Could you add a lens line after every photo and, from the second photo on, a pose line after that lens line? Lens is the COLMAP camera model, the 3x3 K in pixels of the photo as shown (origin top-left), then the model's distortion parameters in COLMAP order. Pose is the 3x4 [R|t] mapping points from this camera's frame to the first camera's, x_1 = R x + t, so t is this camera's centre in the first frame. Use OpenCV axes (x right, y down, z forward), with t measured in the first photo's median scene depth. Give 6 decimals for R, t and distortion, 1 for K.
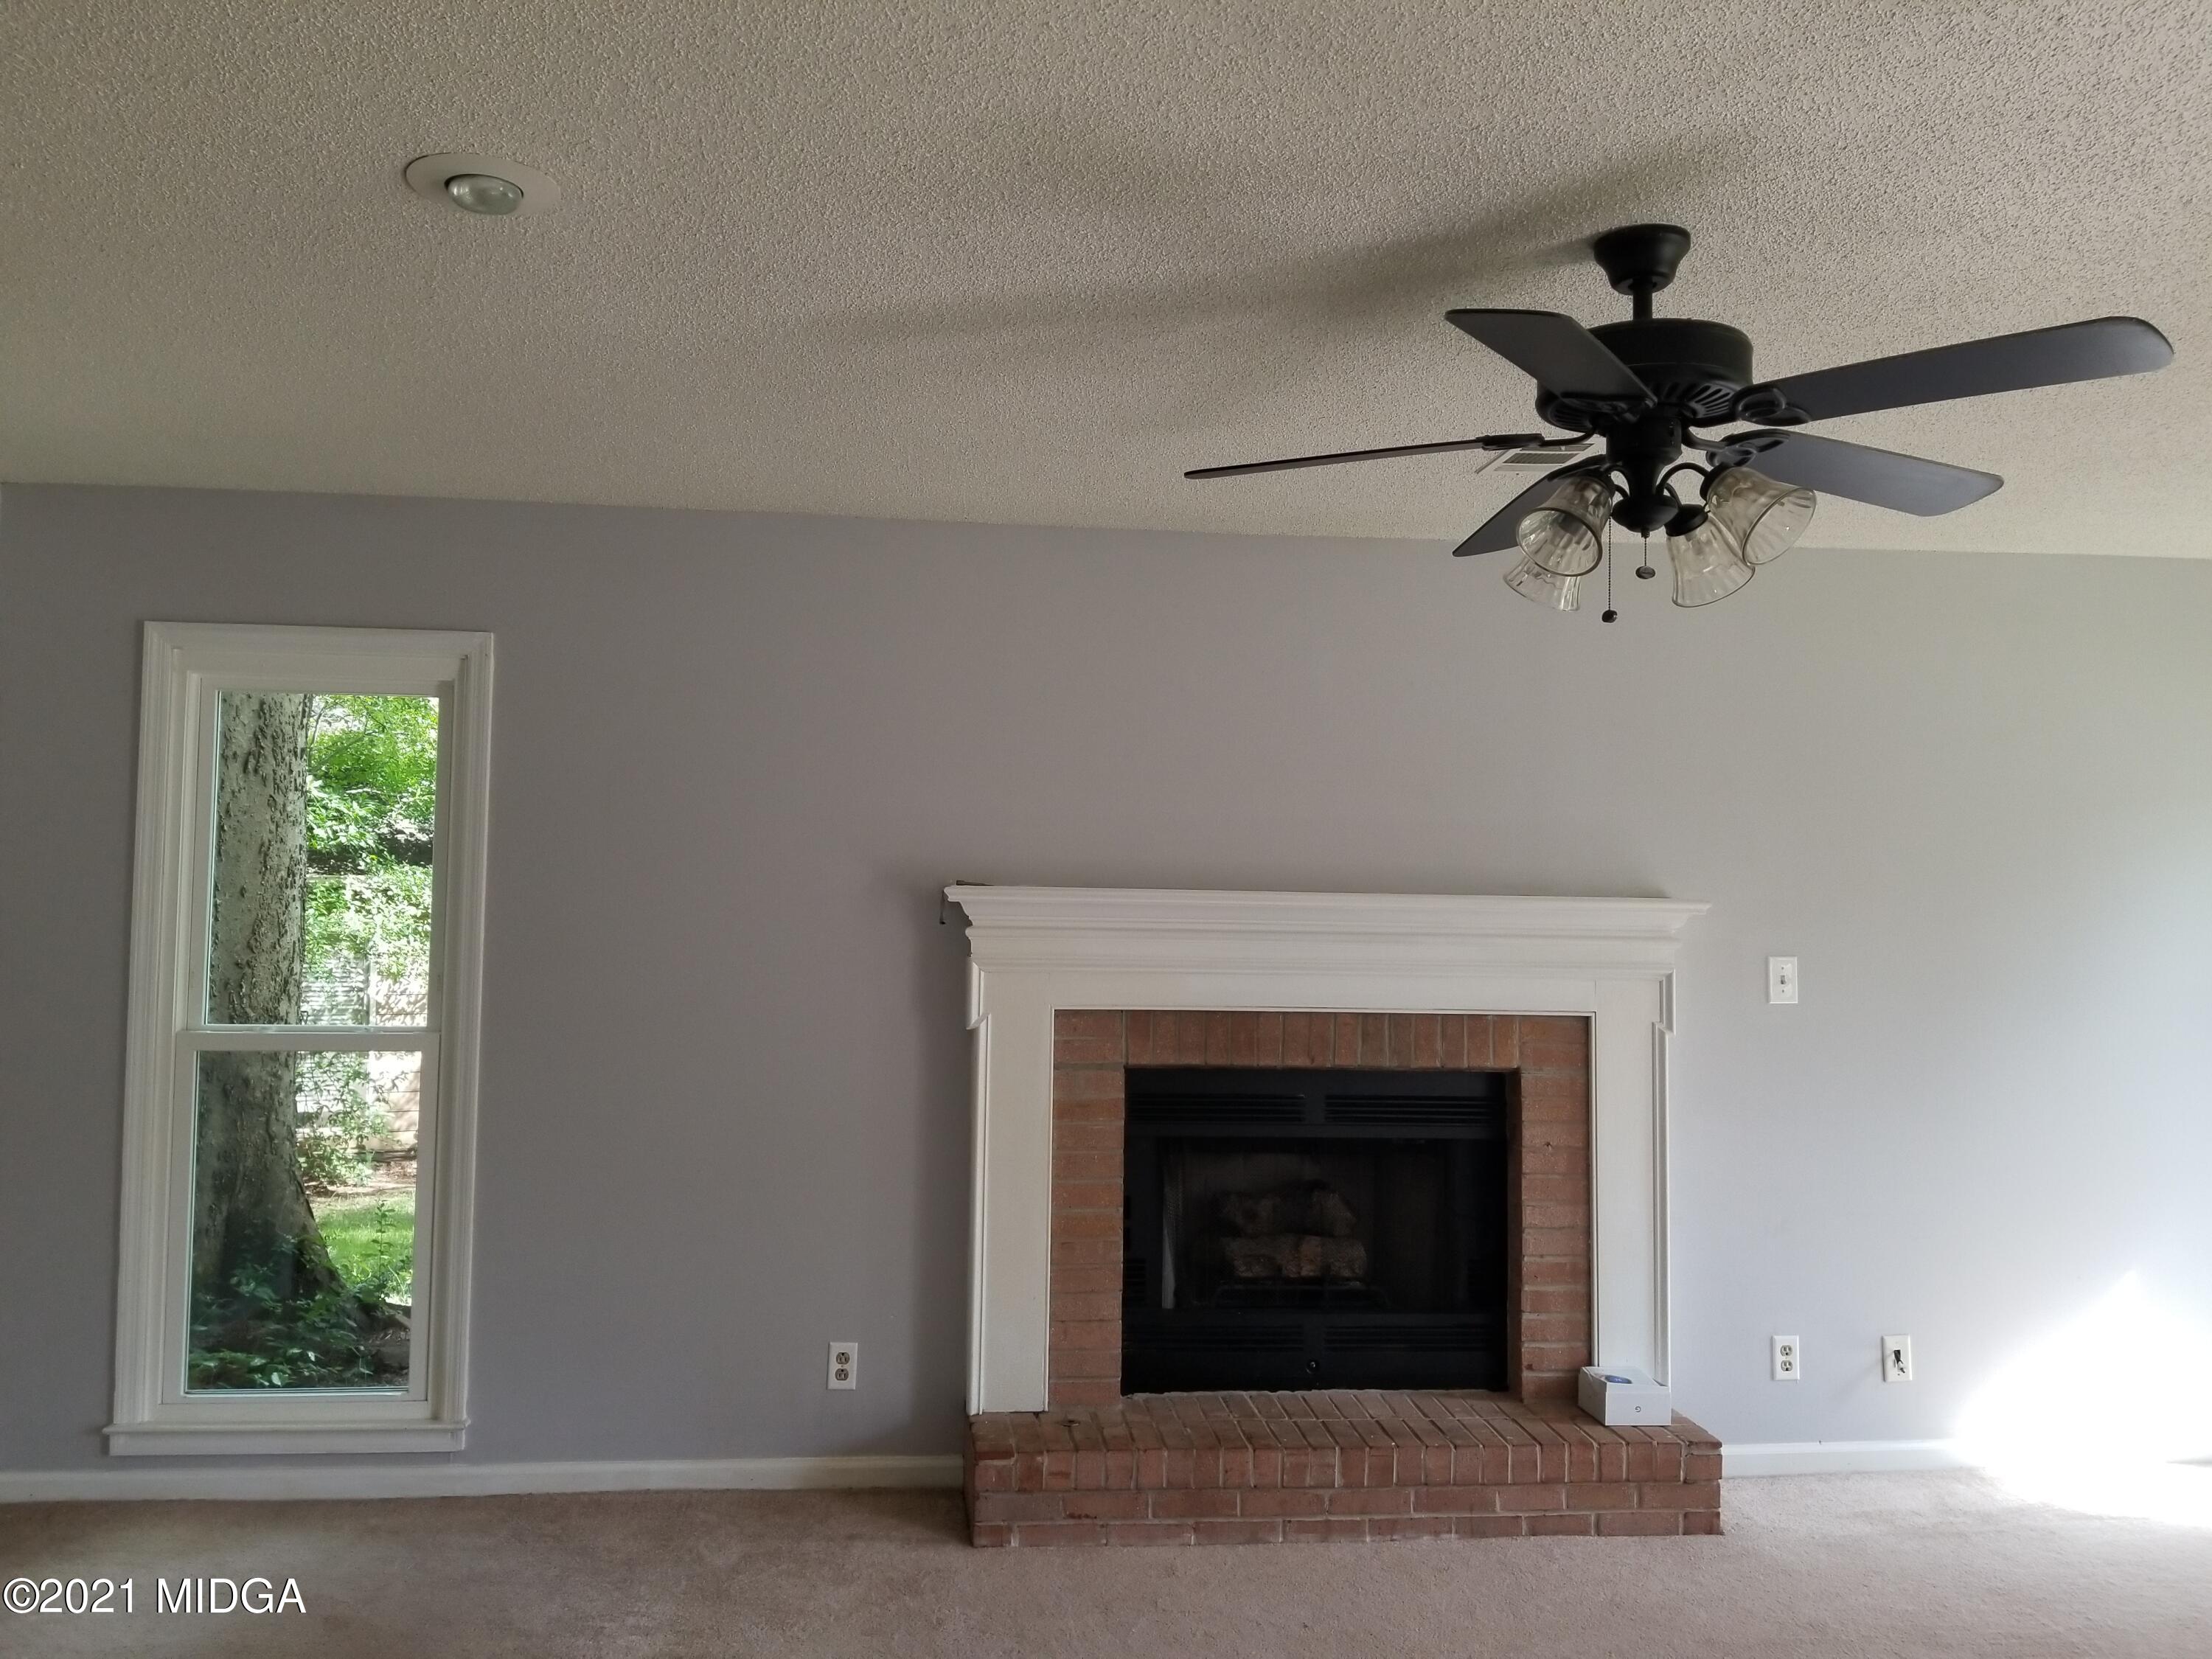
lens RADIAL K [[1700.9, 0, 1027.2], [0, 1700.9, 822.3], [0, 0, 1]] dist [0.060929, -0.108241]
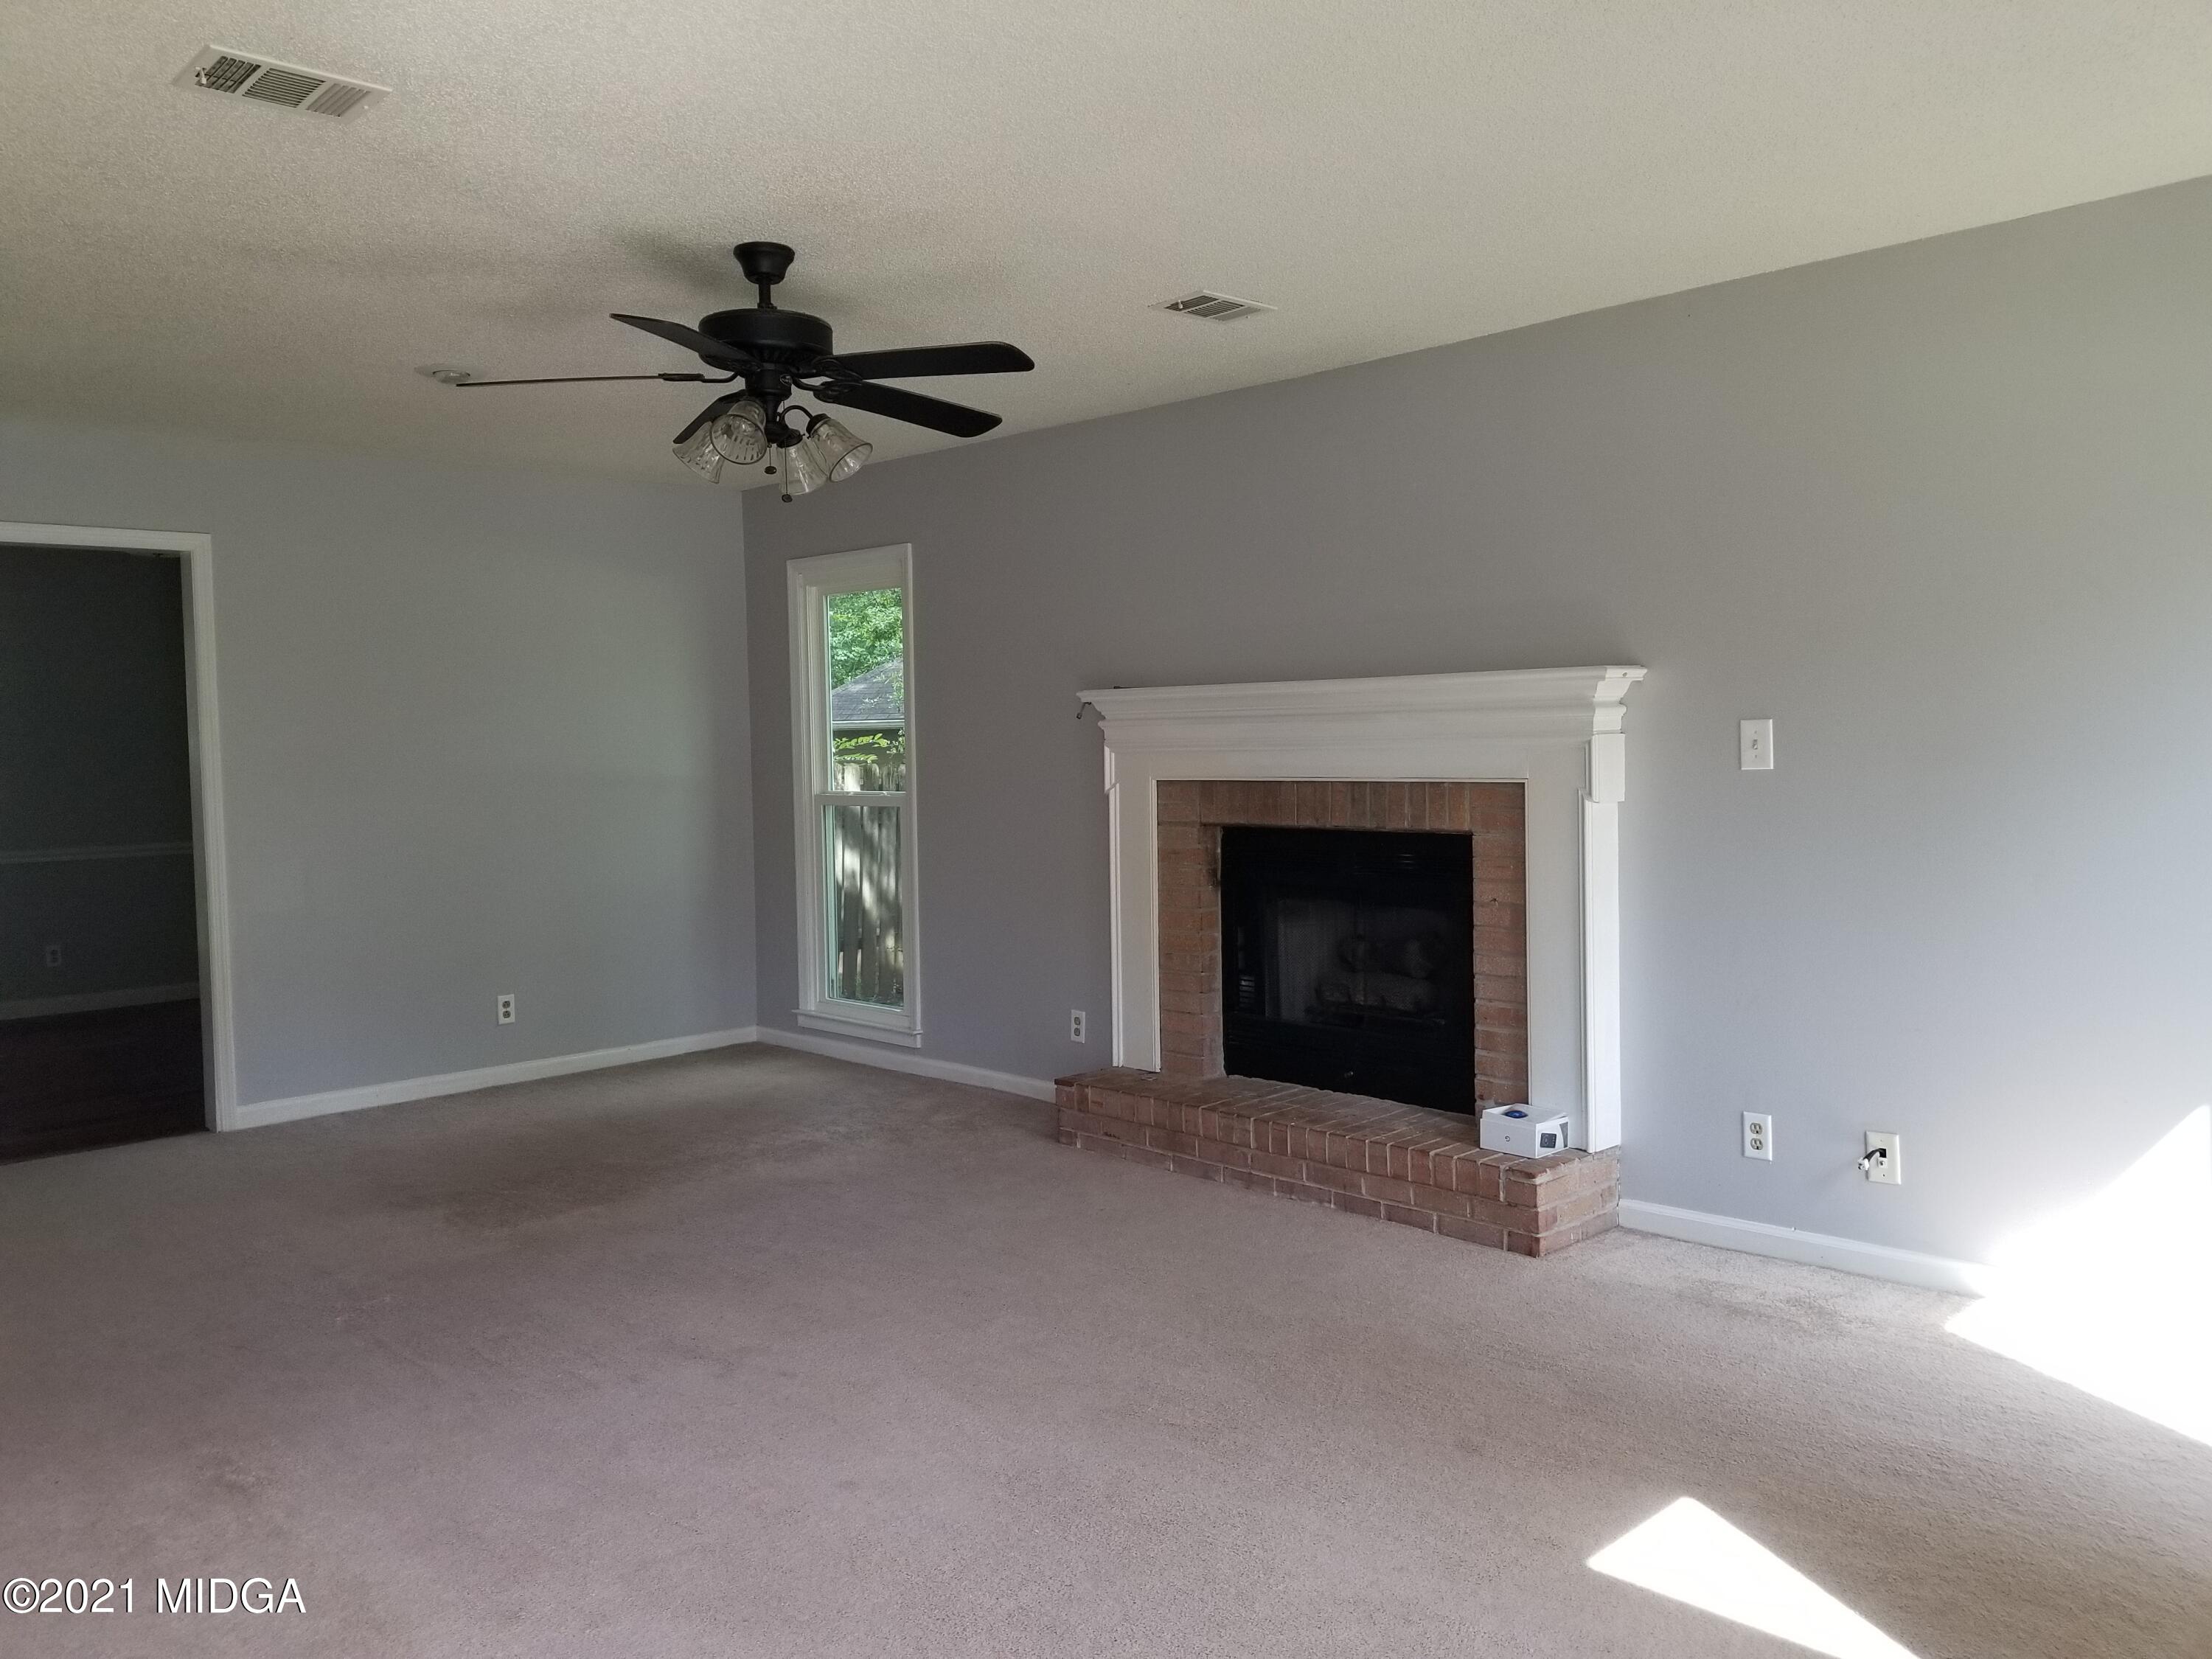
lens RADIAL K [[1700.9, 0, 1027.2], [0, 1700.9, 822.3], [0, 0, 1]] dist [0.060929, -0.108241]
pose [[0.604693, 0.013725, -0.796340, 1.009573], [0.071326, 0.994901, 0.071307, 0.041077], [0.793259, -0.099918, 0.600631, 0.120394]]
